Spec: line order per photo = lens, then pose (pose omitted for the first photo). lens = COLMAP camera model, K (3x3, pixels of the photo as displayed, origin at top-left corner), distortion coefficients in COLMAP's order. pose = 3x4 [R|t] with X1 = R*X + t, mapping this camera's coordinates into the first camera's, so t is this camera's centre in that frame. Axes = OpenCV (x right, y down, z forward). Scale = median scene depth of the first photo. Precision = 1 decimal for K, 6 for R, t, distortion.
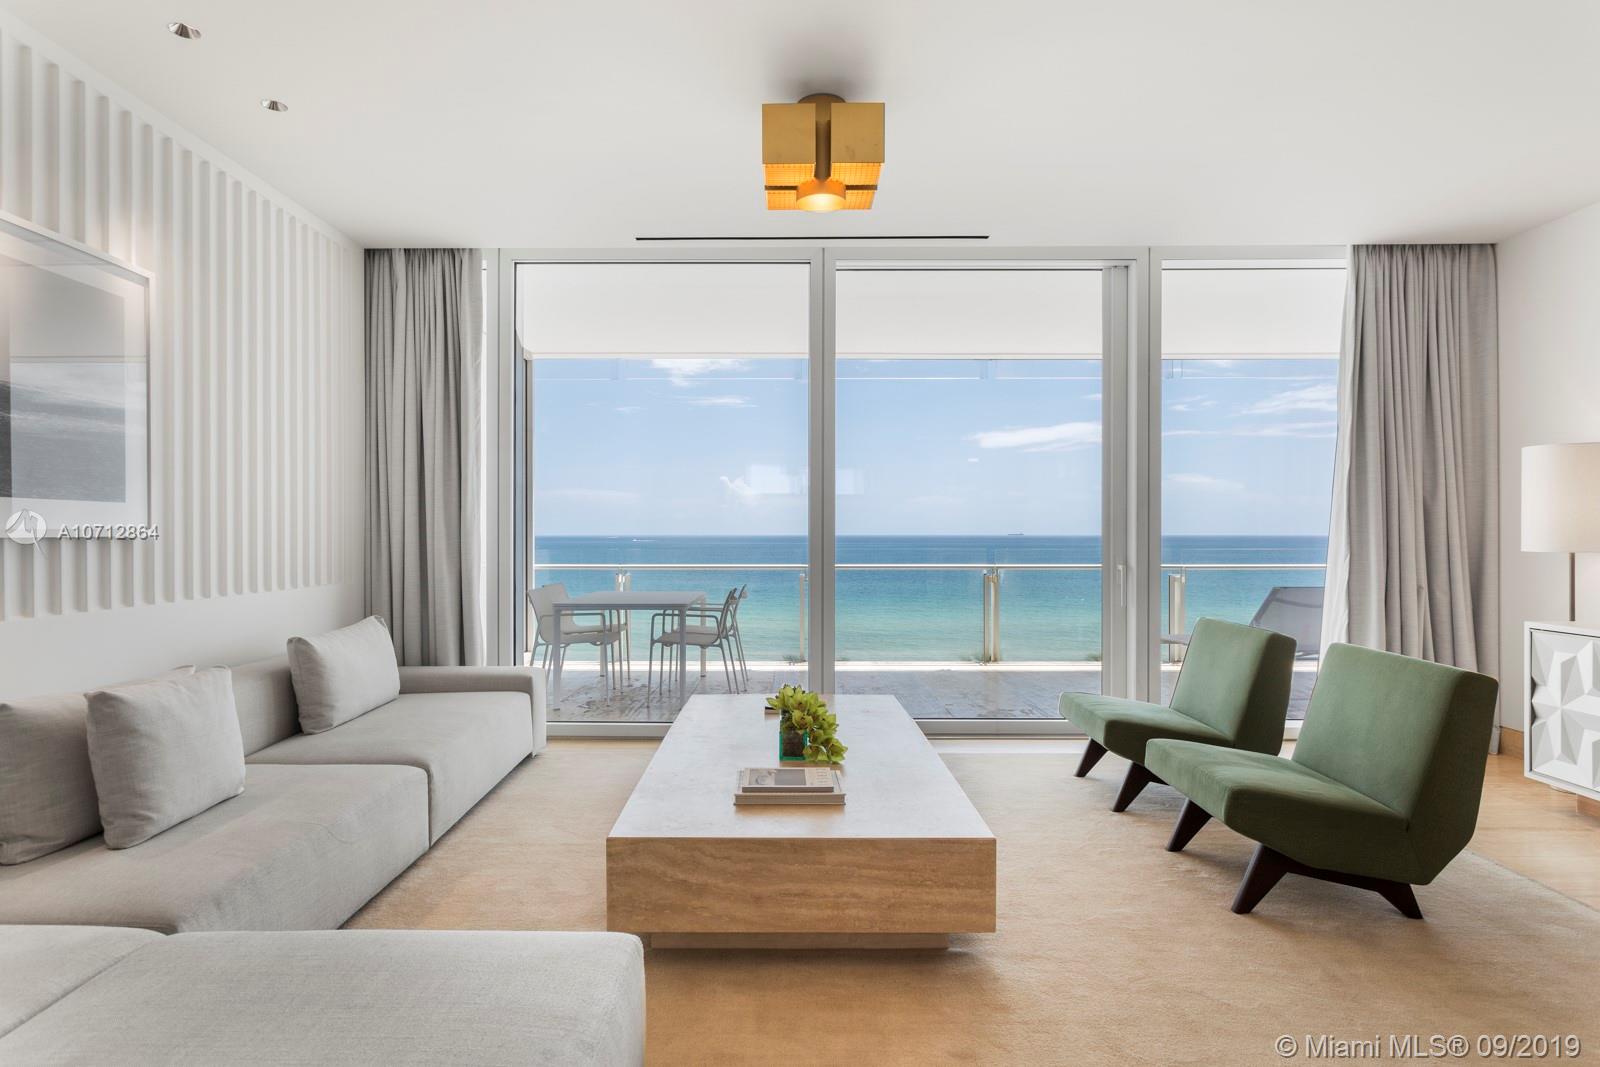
lens RADIAL K [[856.3, 0, 799.9], [0, 856.3, 534.6], [0, 0, 1]] dist [0.003051, 0.000455]
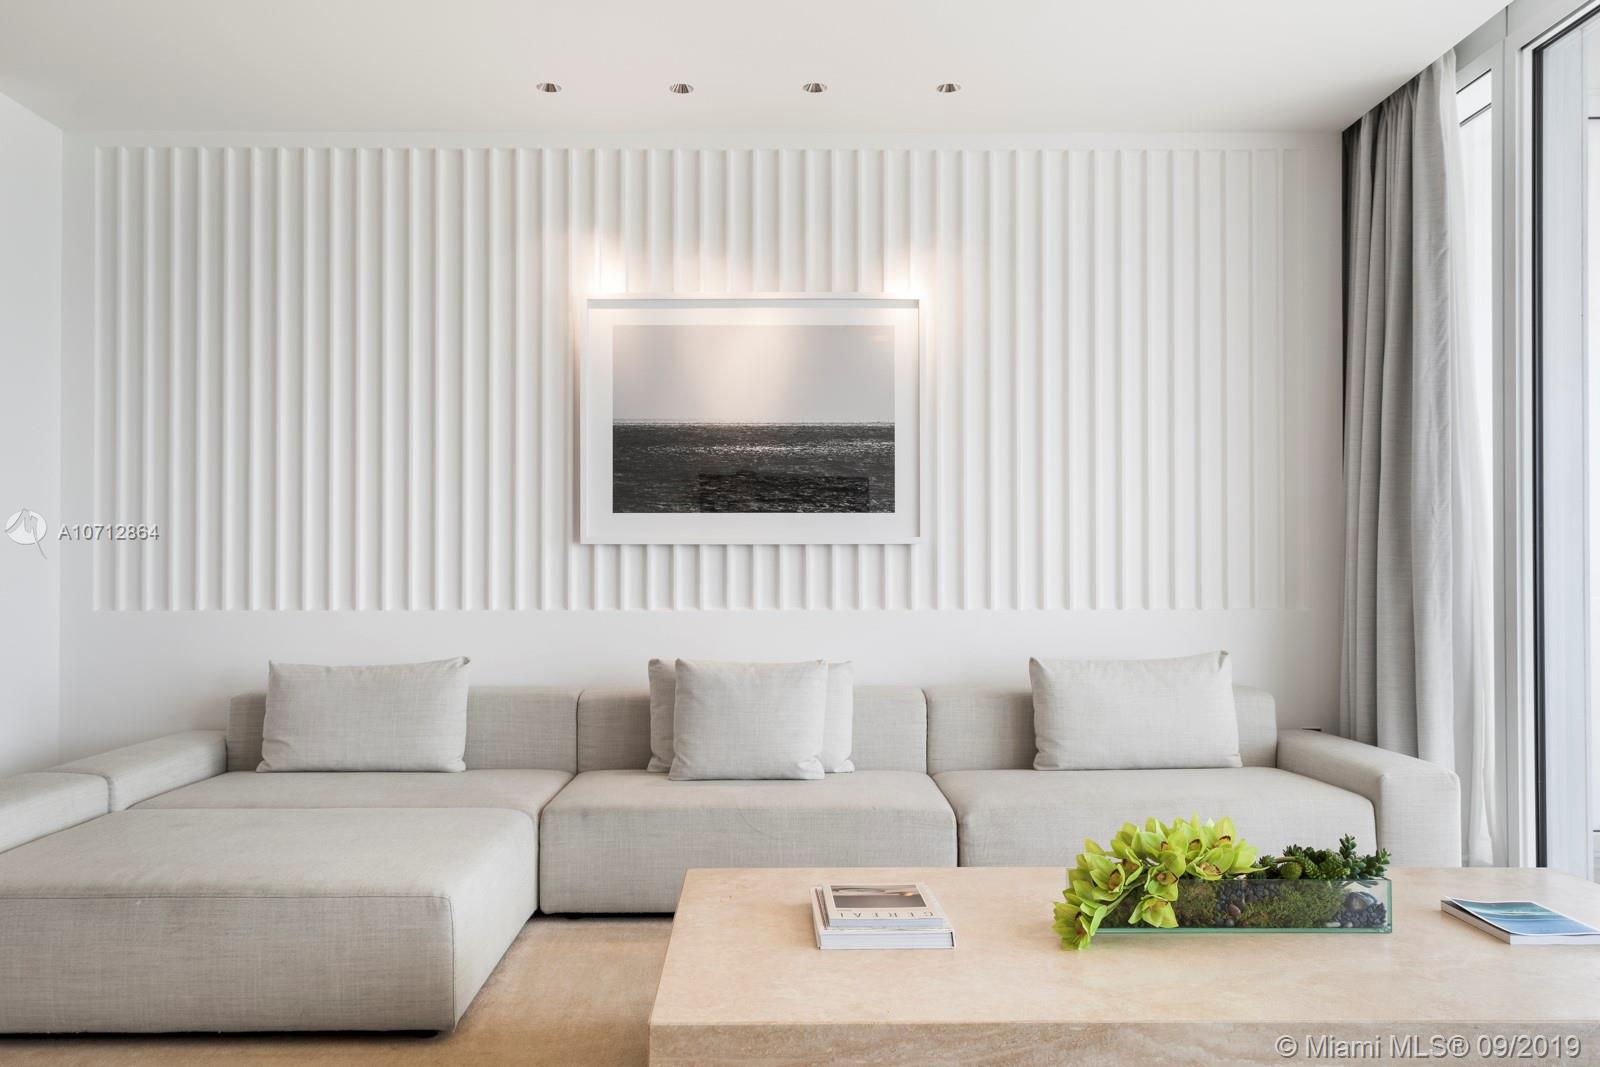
lens RADIAL K [[1311.3, 0, 780.0], [0, 1311.3, 556.5], [0, 0, 1]] dist [0.021130, -0.005418]
pose [[-0.002246, -0.012488, -0.999920, 0.929092], [-0.001651, 0.999921, -0.012484, 0.041091], [0.999996, 0.001623, -0.002266, 0.906150]]
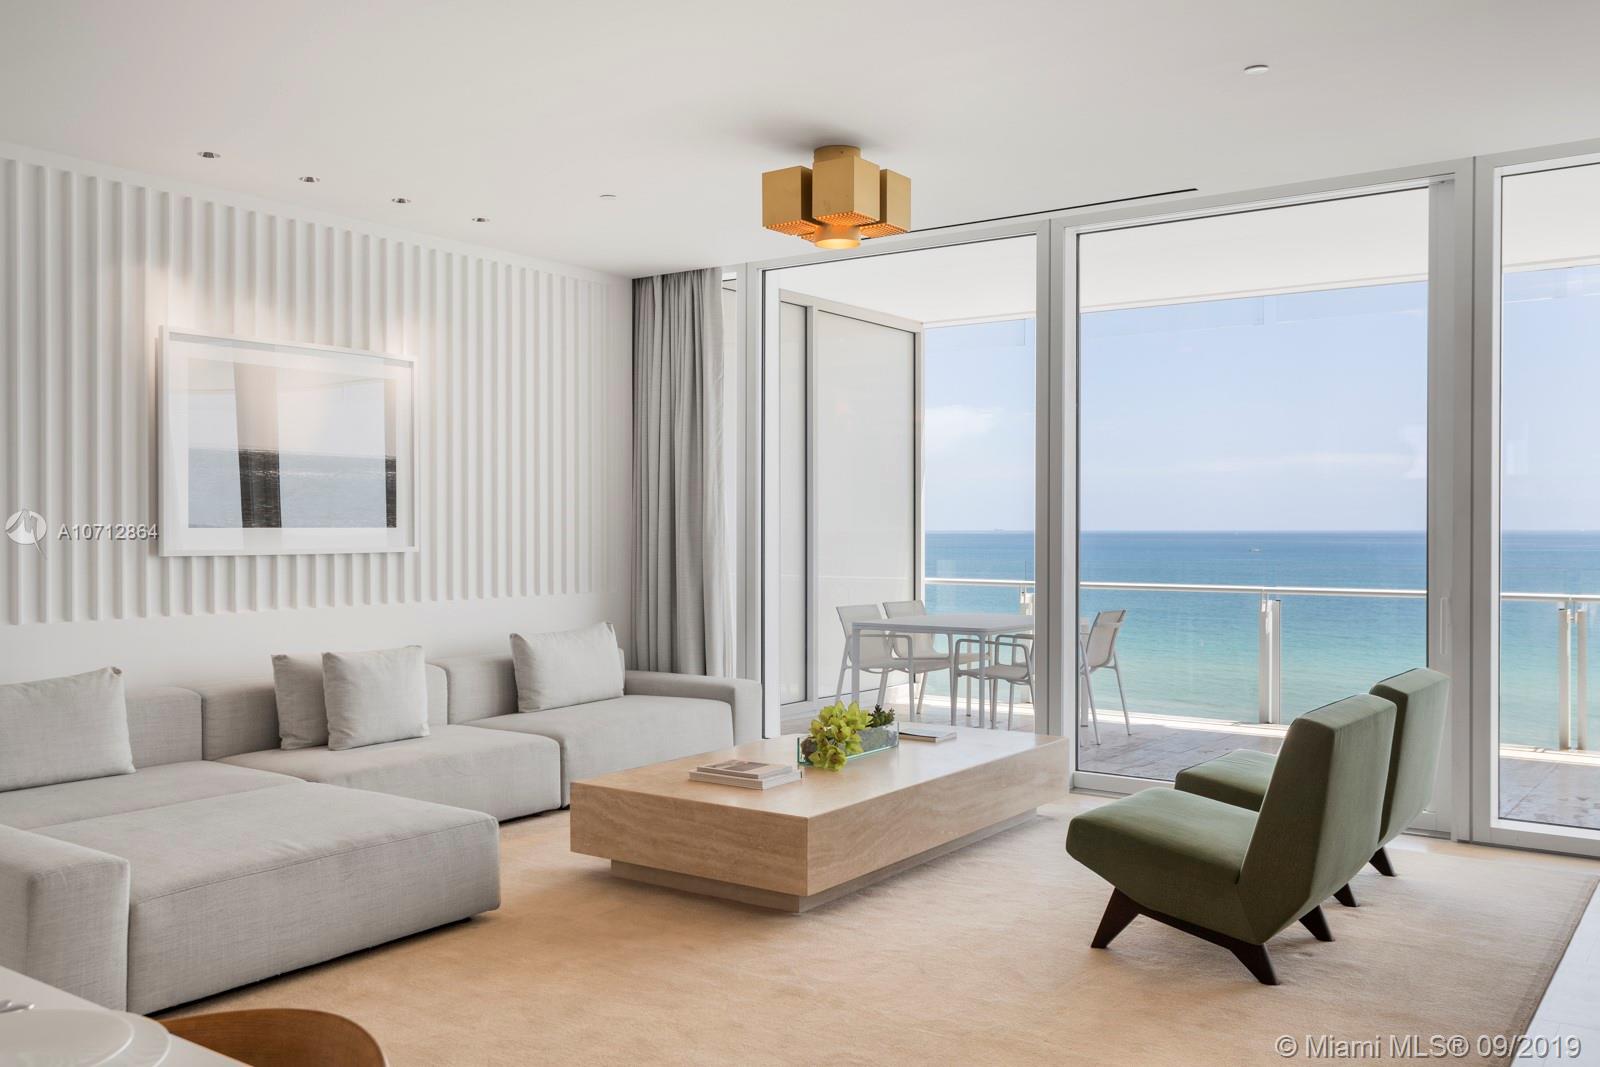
lens RADIAL K [[1373.4, 0, 798.4], [0, 1373.4, 533.5], [0, 0, 1]] dist [0.014723, -0.013026]
pose [[0.814000, 0.000908, -0.580864, 1.090215], [-0.000041, 0.999999, 0.001507, -0.033207], [0.580865, -0.001203, 0.813999, -0.454600]]
